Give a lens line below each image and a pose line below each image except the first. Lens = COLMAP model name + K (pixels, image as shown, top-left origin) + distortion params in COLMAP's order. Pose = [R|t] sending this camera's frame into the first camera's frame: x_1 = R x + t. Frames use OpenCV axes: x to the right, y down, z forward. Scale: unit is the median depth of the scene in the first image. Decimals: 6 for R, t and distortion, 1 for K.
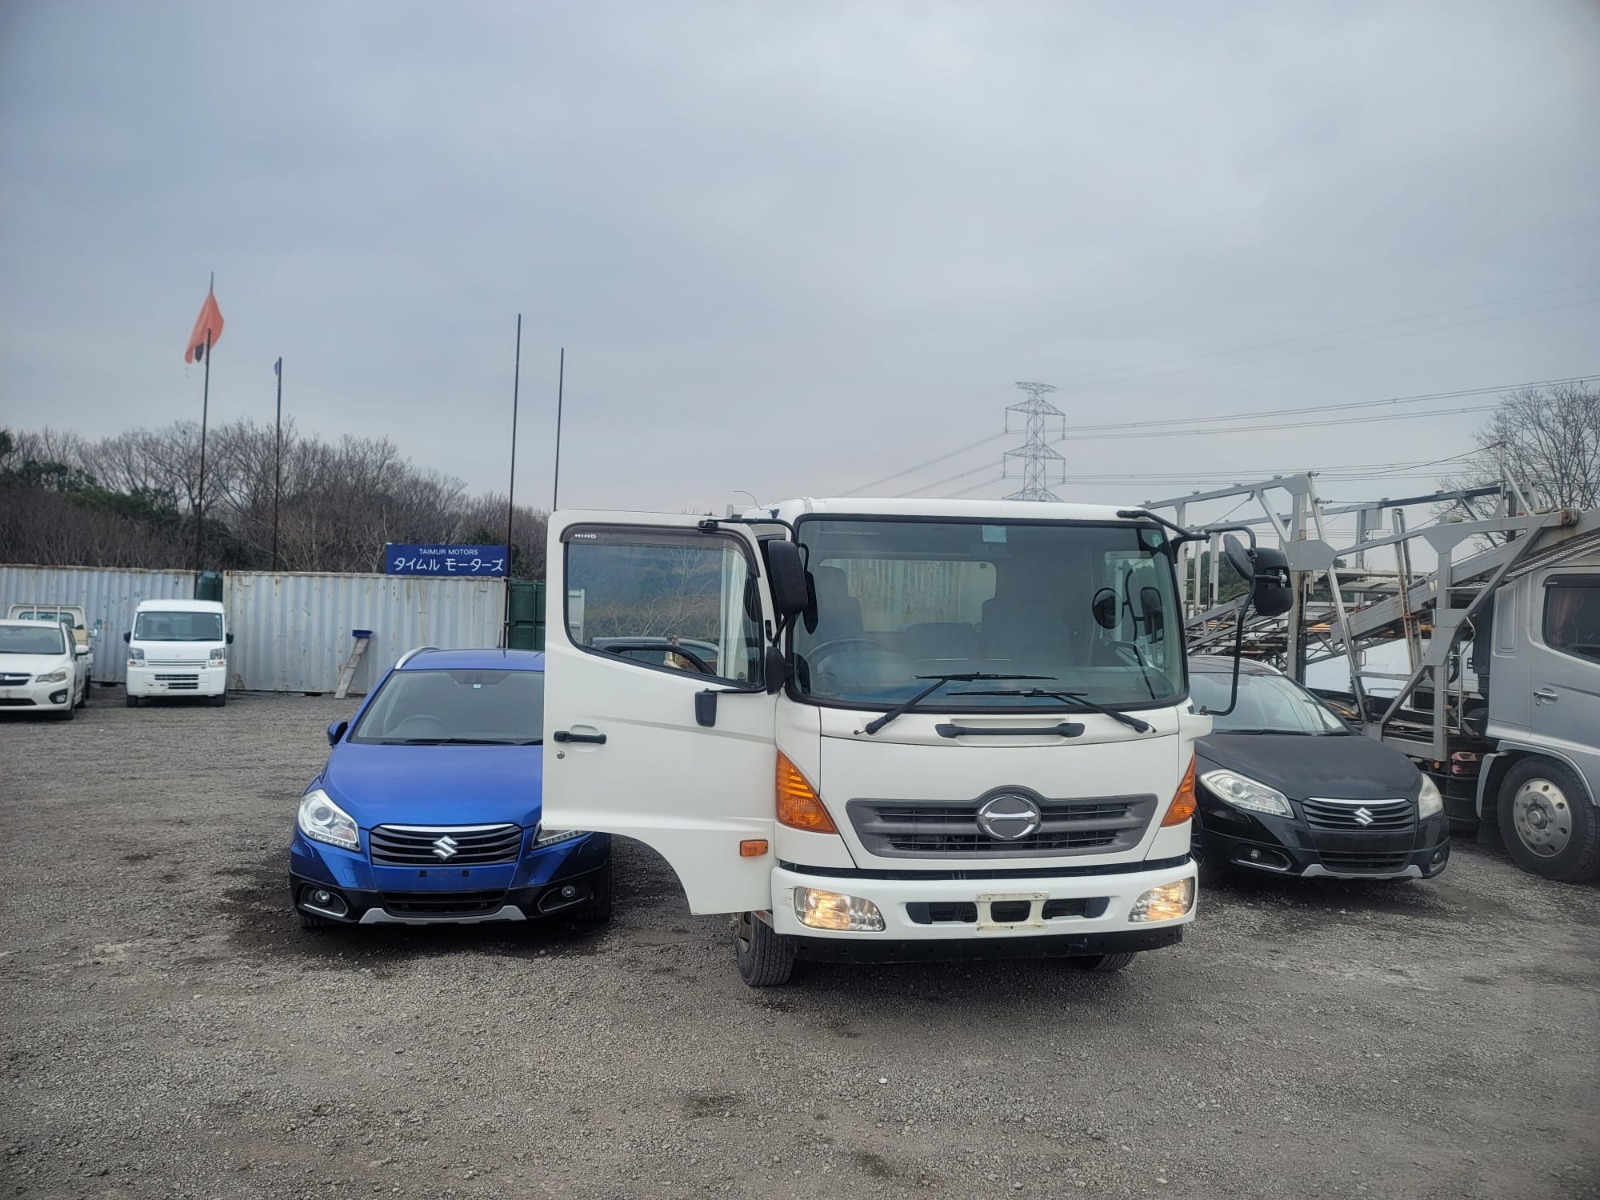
lens RADIAL K [[1177.4, 0, 795.5], [0, 1177.4, 607.2], [0, 0, 1]] dist [0.075337, -0.063243]
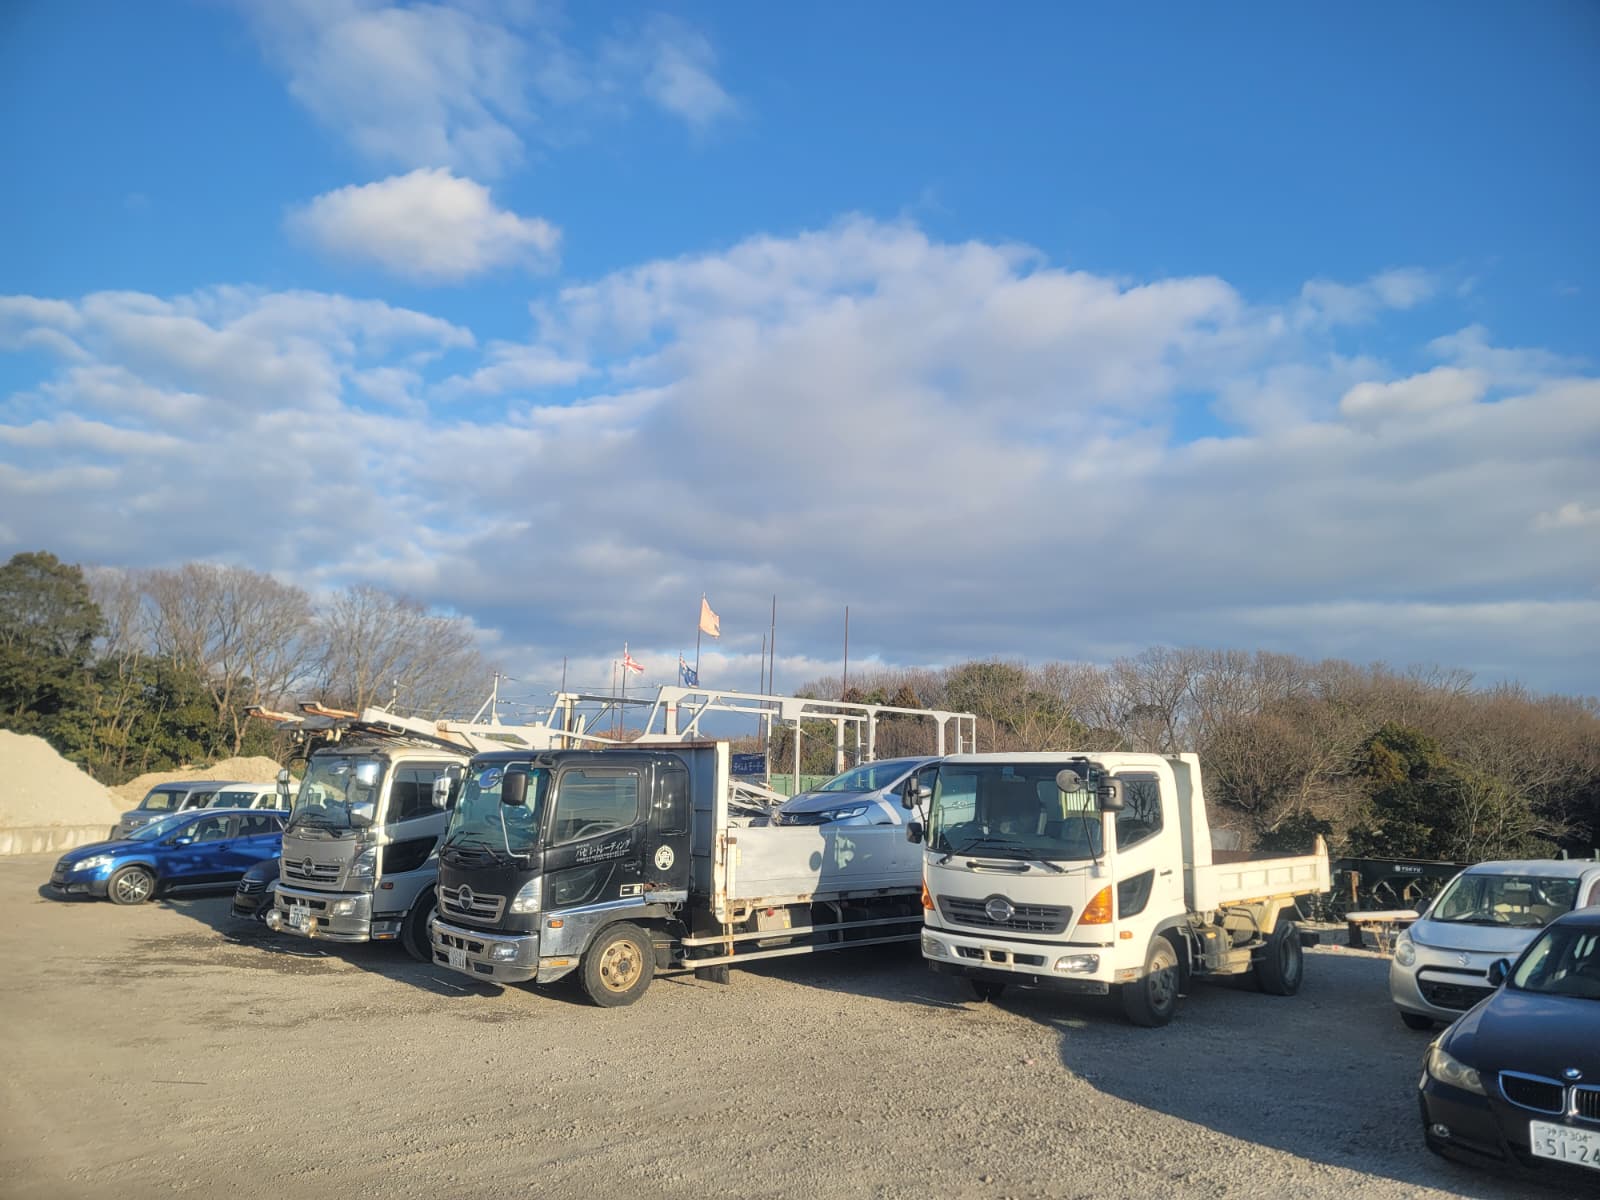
lens RADIAL K [[1177.4, 0, 805.5], [0, 1177.4, 593.5], [0, 0, 1]] dist [0.075337, -0.063243]
pose [[0.607469, -0.137285, -0.782390, 1.652814], [-0.009631, 0.983607, -0.180071, 0.009527], [0.794285, 0.116923, 0.596188, -0.565727]]
